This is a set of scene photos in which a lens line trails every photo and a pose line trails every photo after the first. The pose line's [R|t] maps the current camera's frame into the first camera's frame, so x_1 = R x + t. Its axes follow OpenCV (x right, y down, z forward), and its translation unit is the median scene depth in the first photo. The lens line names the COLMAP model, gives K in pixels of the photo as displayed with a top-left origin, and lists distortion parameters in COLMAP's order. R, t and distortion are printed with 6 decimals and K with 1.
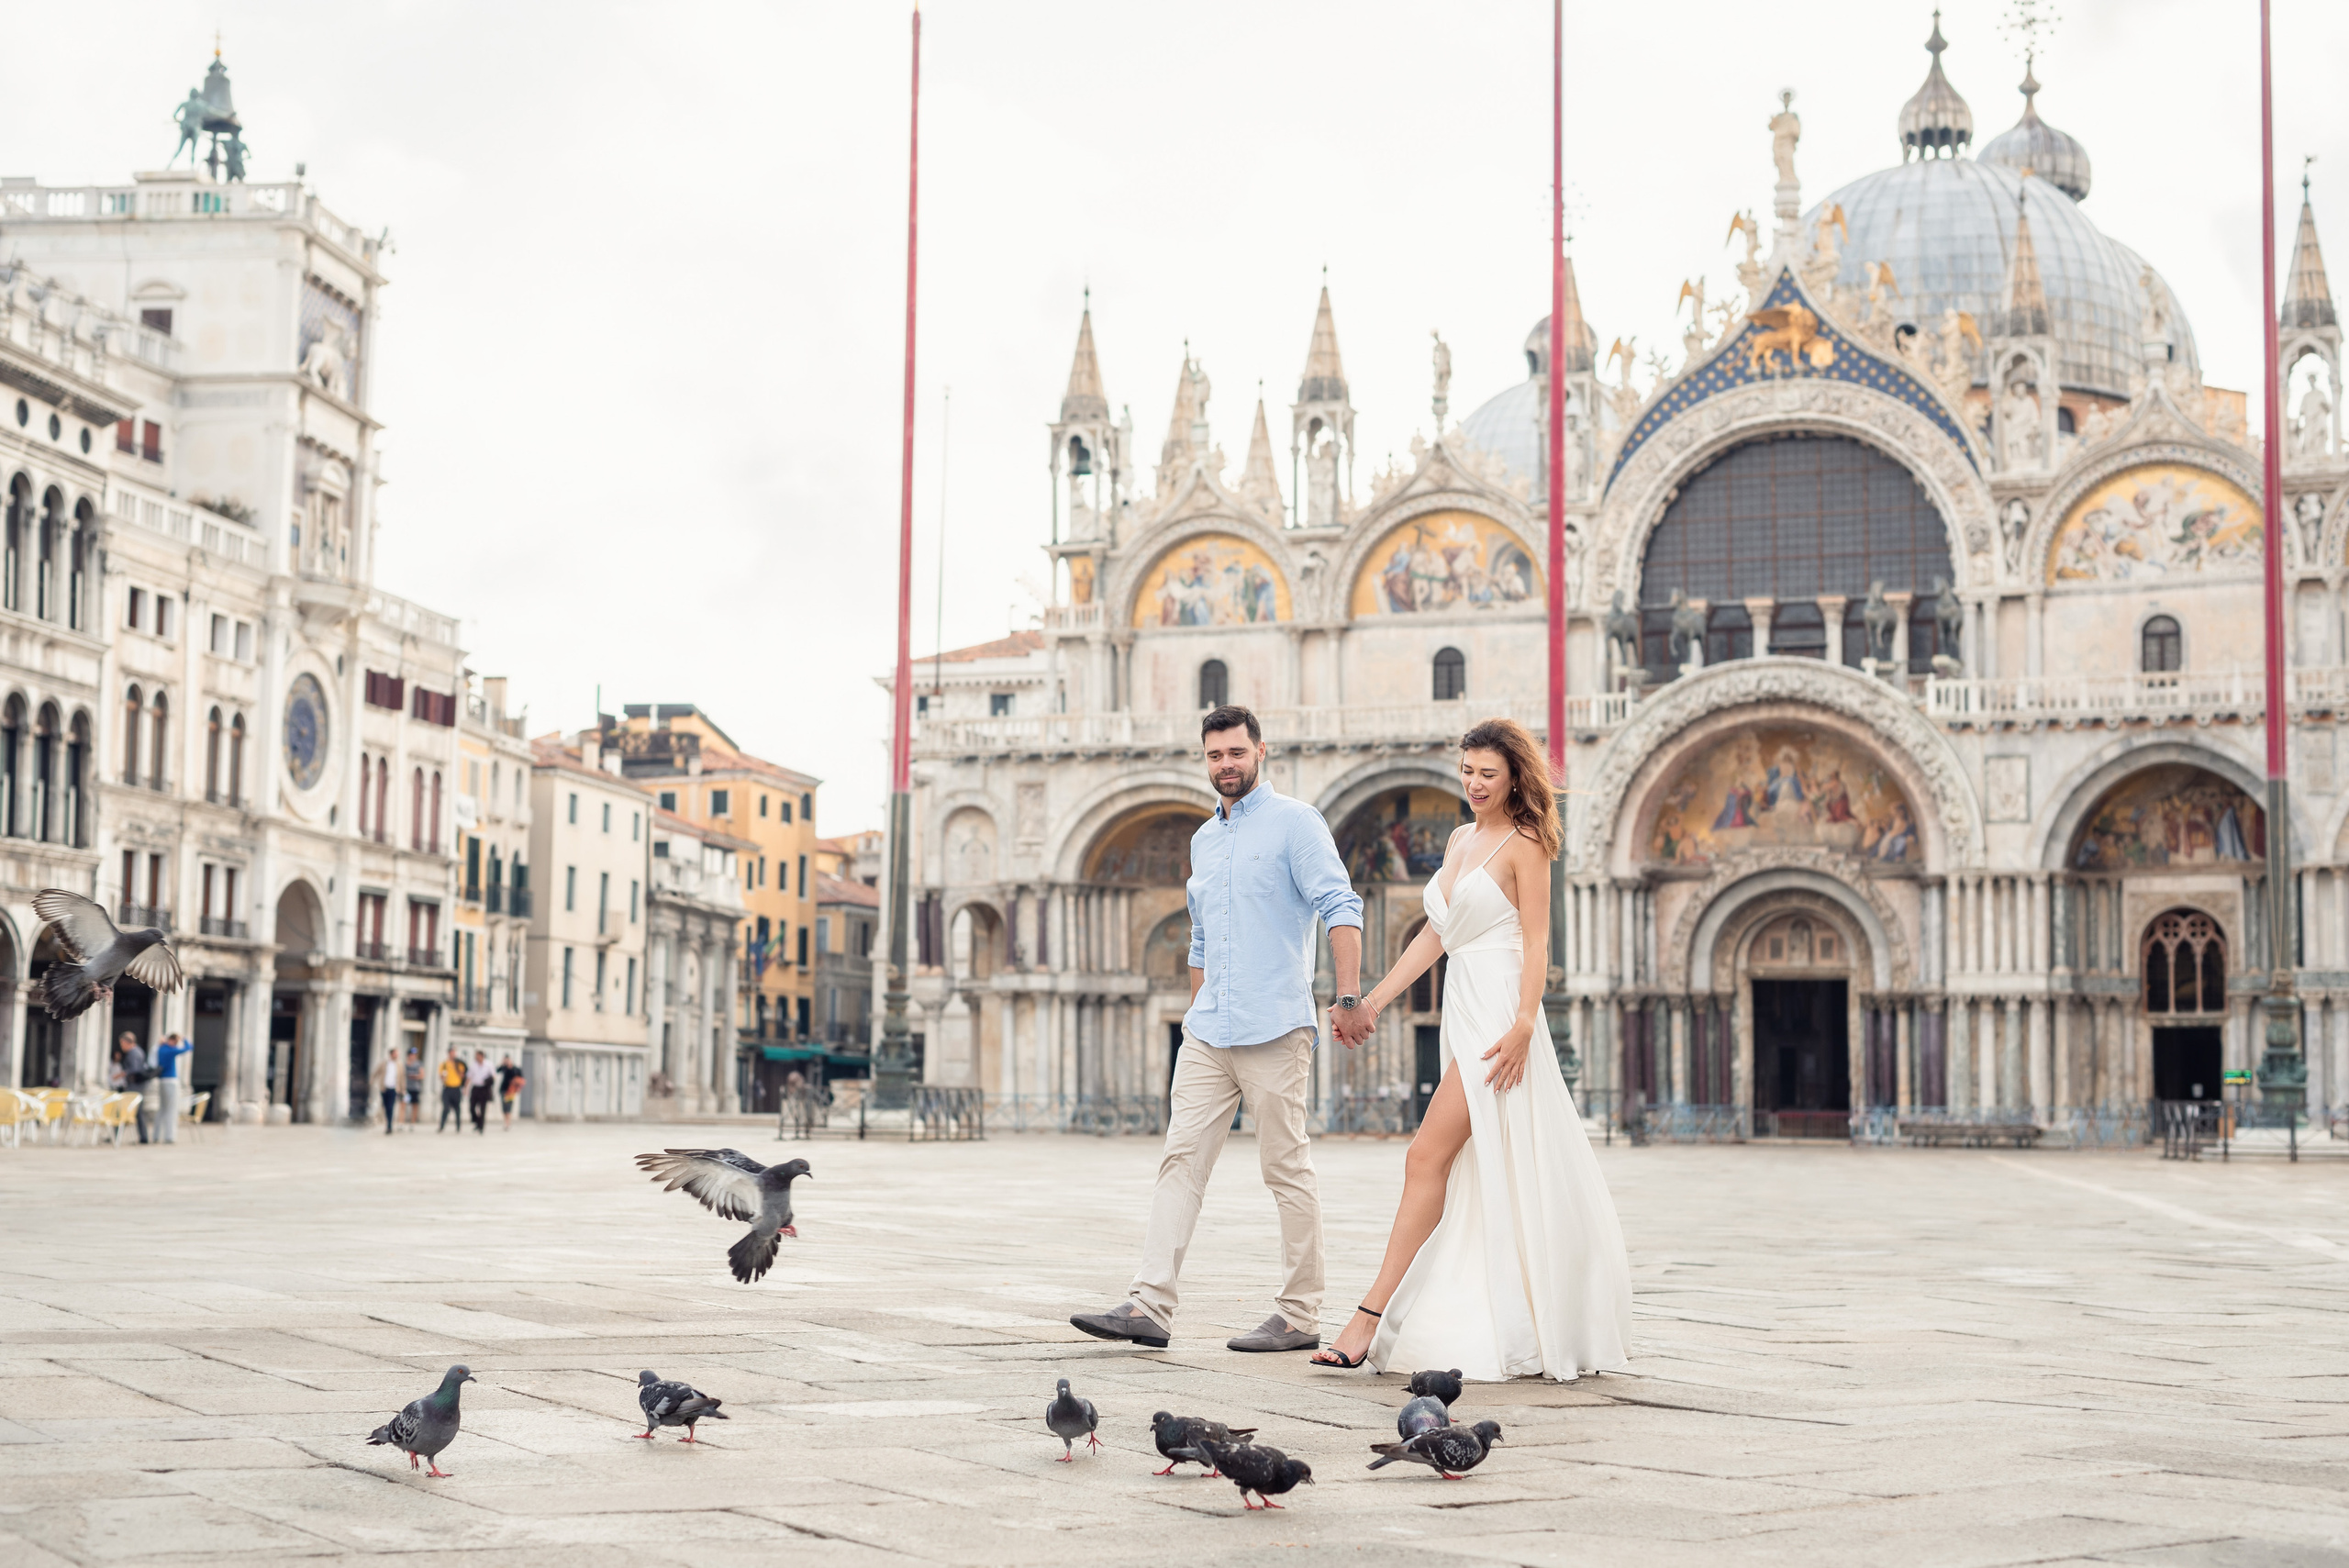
lens RADIAL K [[3368.8, 0, 1174.5], [0, 3368.8, 784.0], [0, 0, 1]] dist [-0.012143, 0.101613]
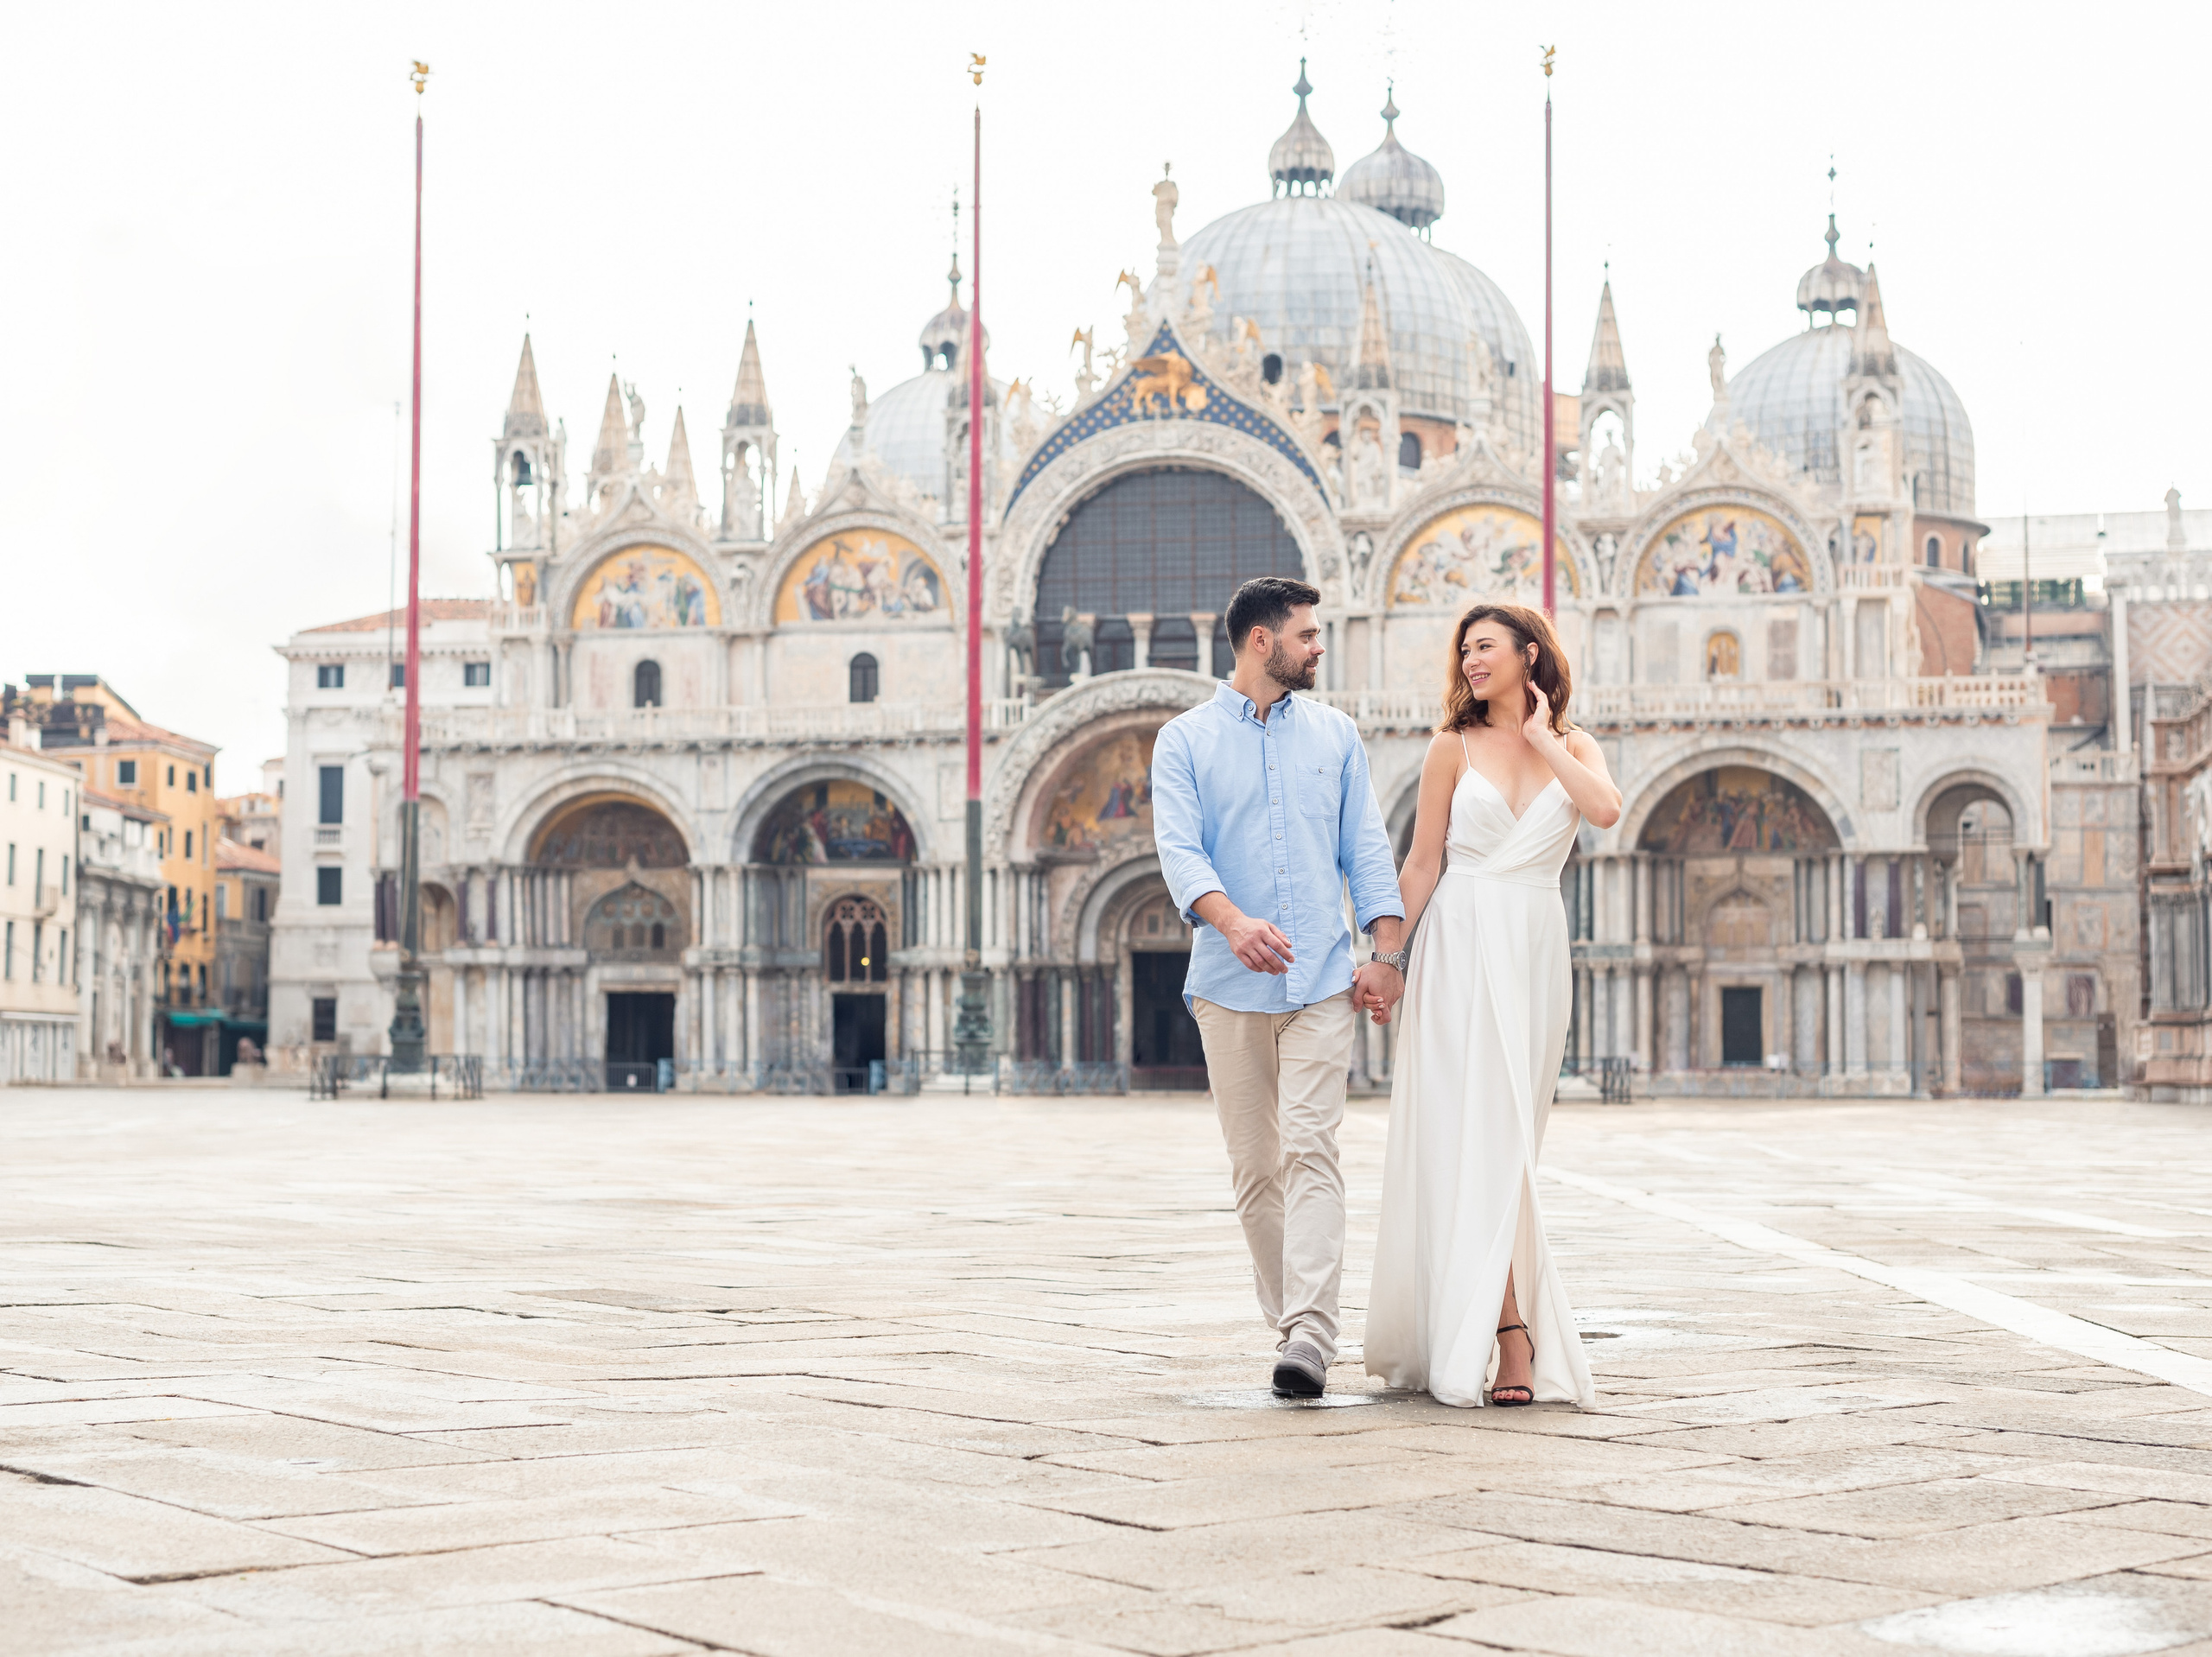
lens RADIAL K [[3457.4, 0, 1106.0], [0, 3457.4, 828.5], [0, 0, 1]] dist [-0.004315, 0.001118]
pose [[0.986720, 0.001327, 0.162426, -0.025134], [-0.005757, 0.999624, 0.026802, -0.013882], [-0.162329, -0.027381, 0.986357, -0.139234]]
